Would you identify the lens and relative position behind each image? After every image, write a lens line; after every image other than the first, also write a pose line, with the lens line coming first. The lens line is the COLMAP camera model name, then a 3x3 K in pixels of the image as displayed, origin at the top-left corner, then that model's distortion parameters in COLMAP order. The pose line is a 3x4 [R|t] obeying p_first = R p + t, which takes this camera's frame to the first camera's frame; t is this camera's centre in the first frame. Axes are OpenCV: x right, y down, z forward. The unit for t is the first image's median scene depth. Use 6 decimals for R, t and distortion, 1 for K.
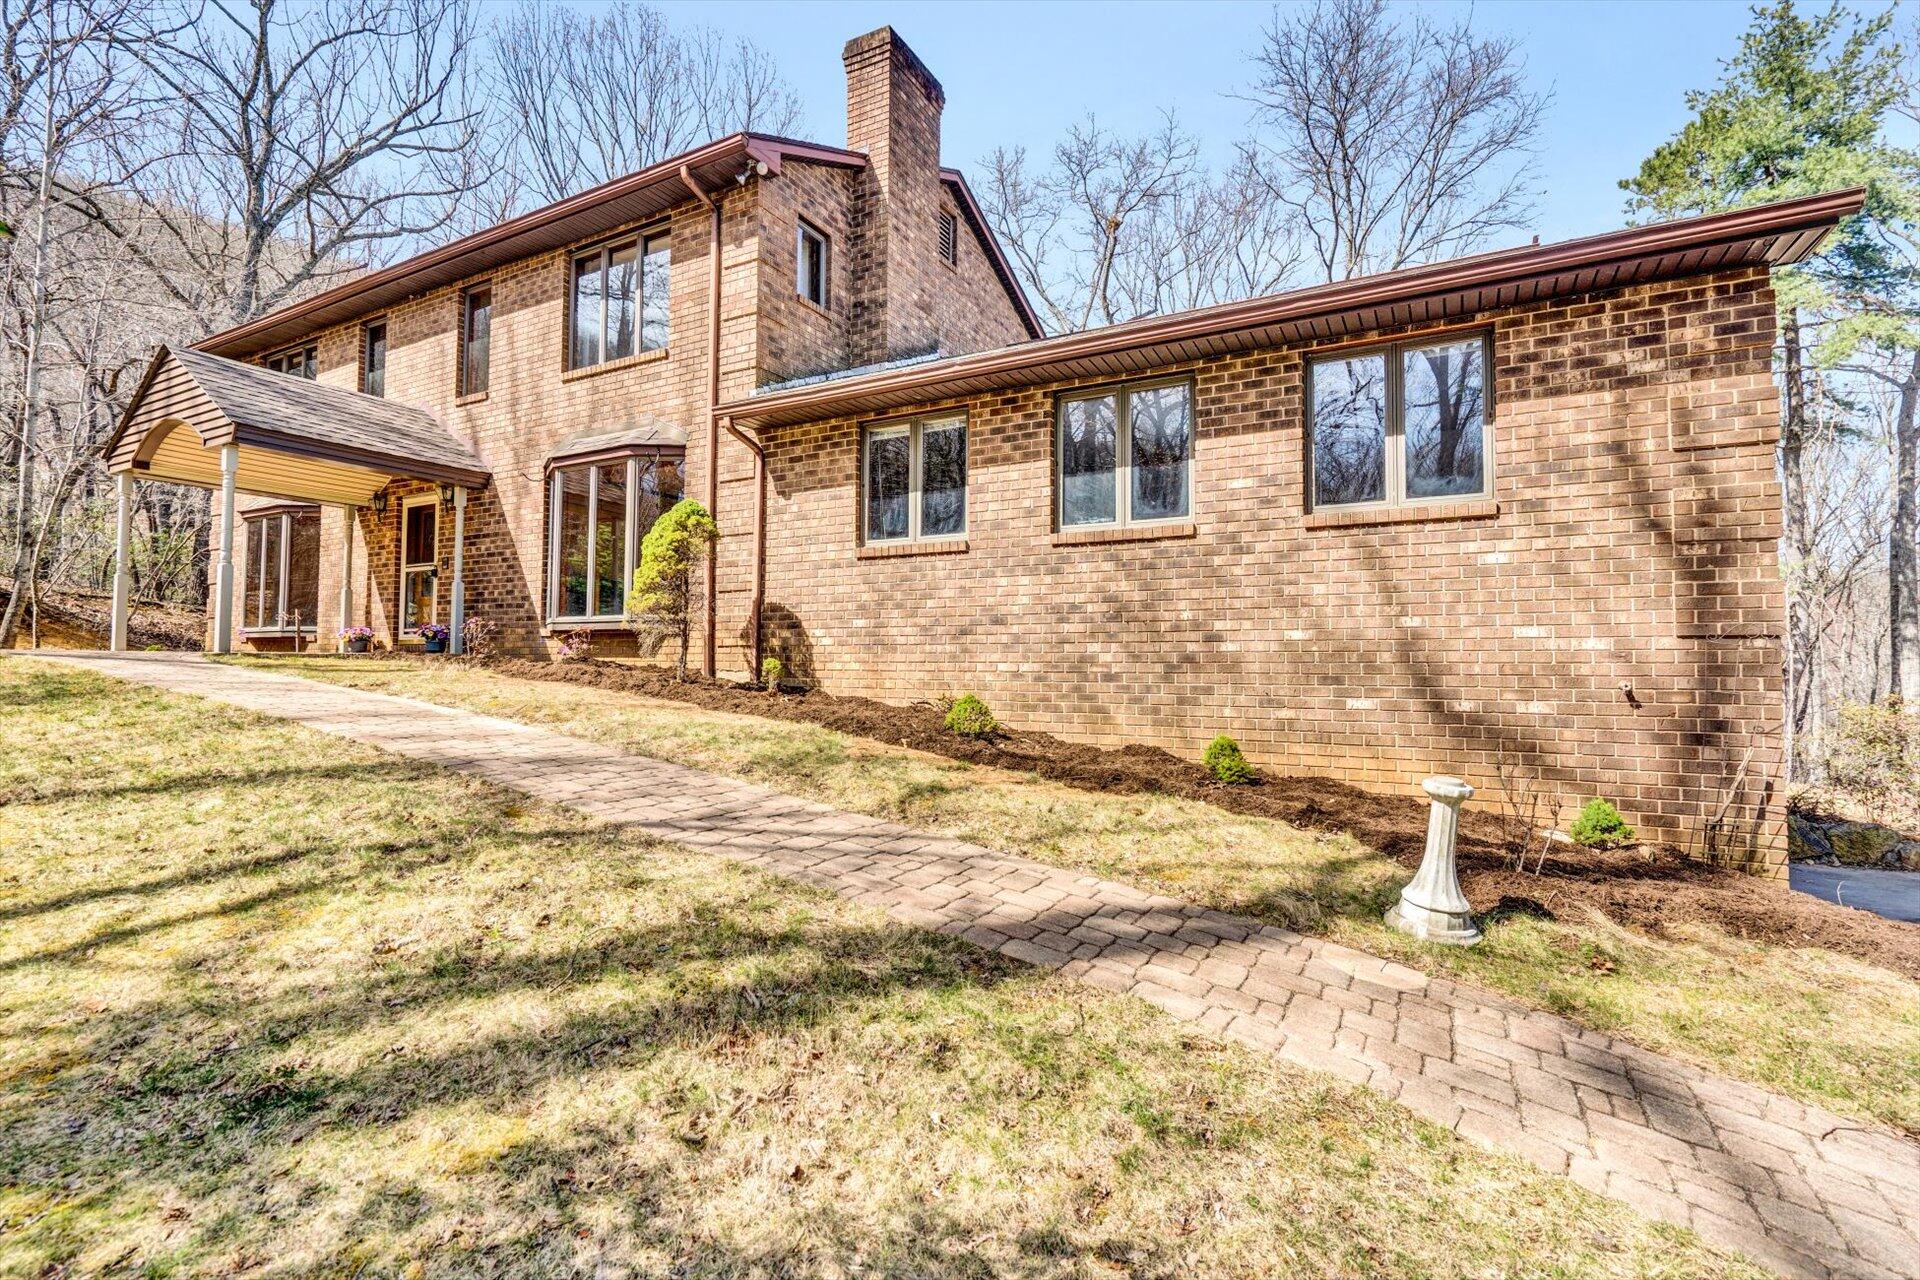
lens RADIAL K [[885.4, 0, 964.5], [0, 885.4, 638.9], [0, 0, 1]] dist [-0.004686, 0.000757]
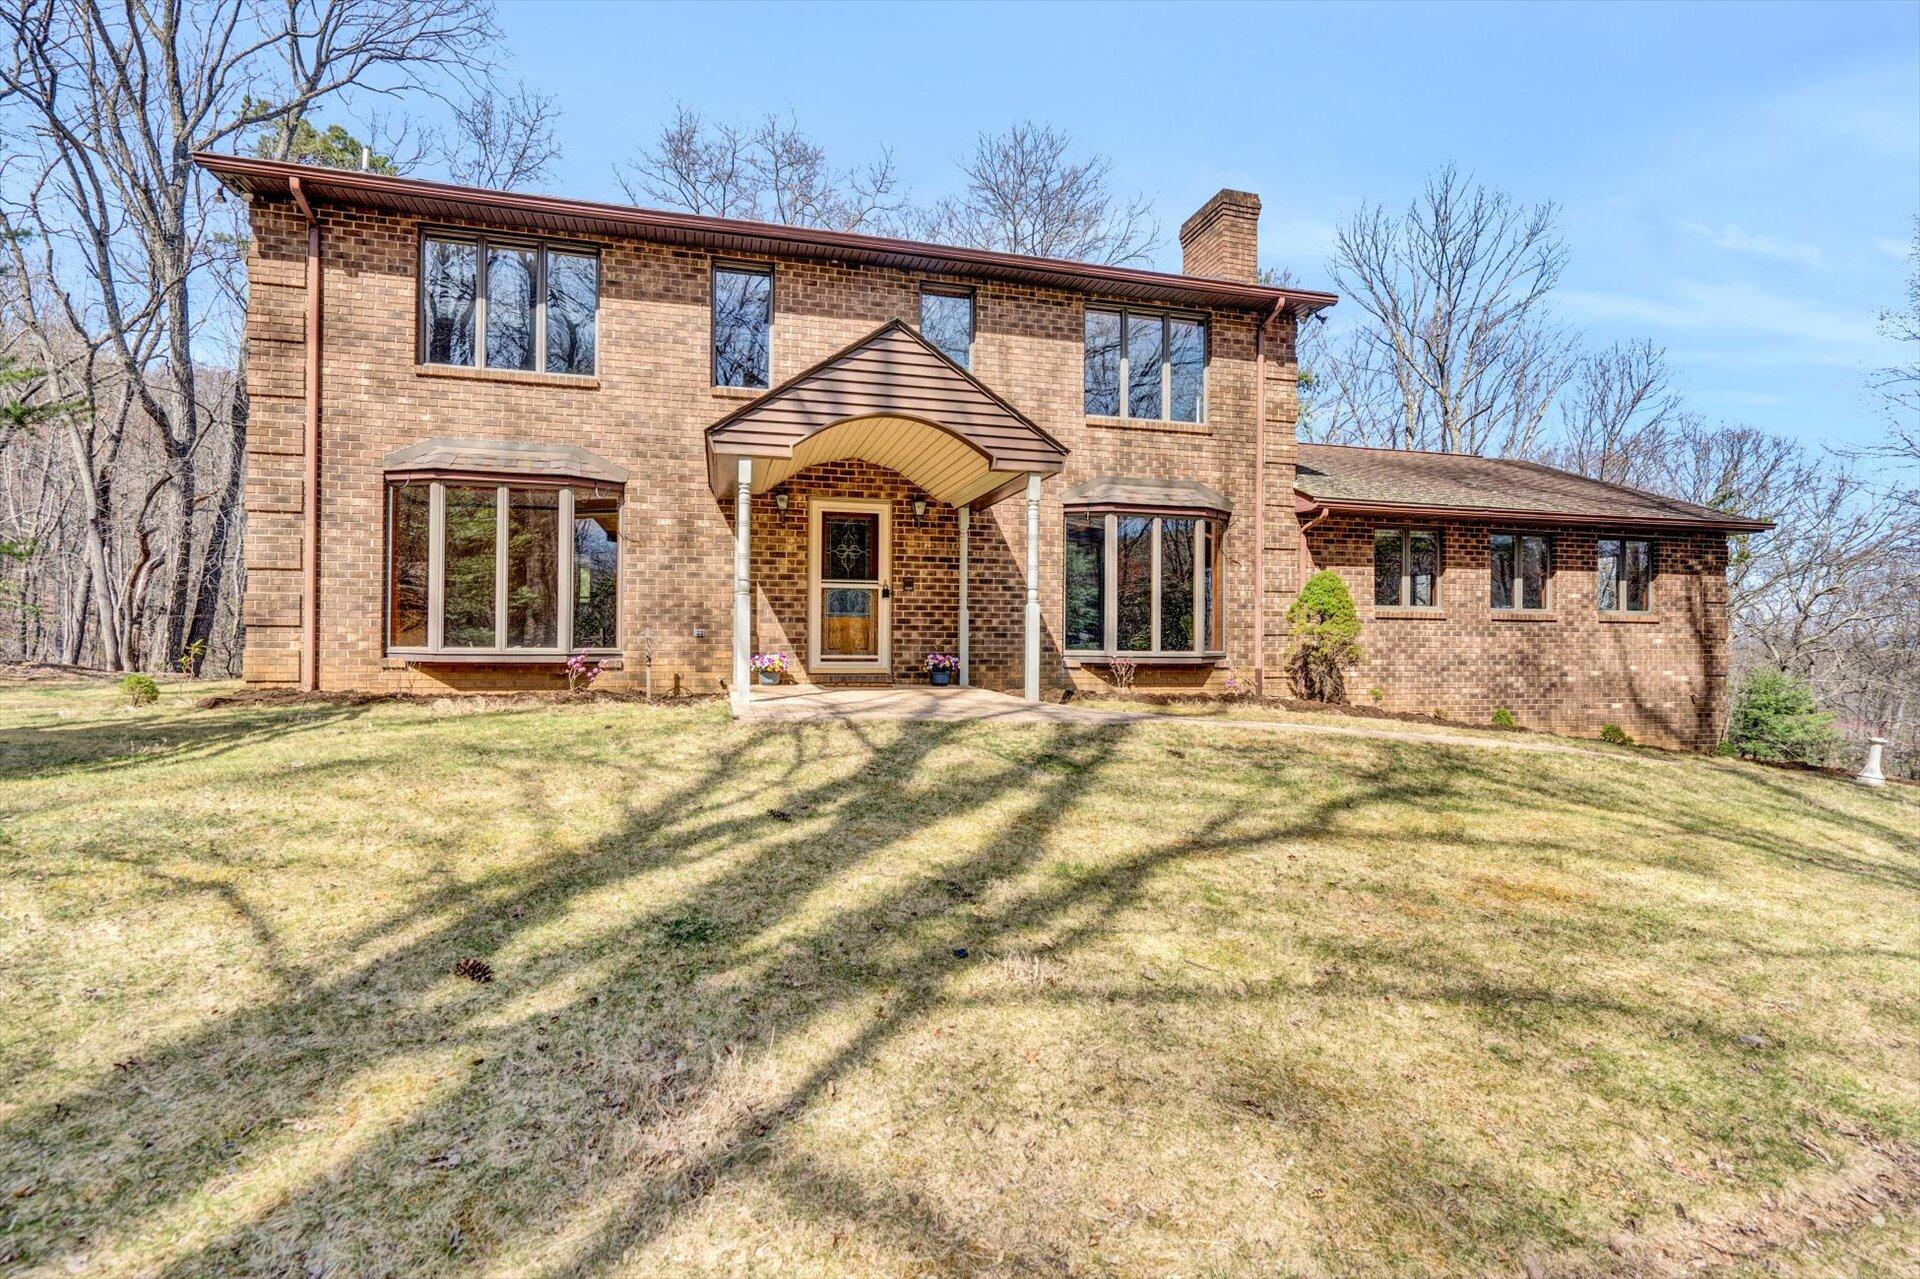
lens RADIAL K [[885.4, 0, 958.0], [0, 885.4, 639.7], [0, 0, 1]] dist [-0.004686, 0.000757]
pose [[0.719997, 0.000383, 0.693978, -1.845626], [-0.027544, 0.999228, 0.028026, -0.086518], [-0.693431, -0.039294, 0.719451, 0.481580]]
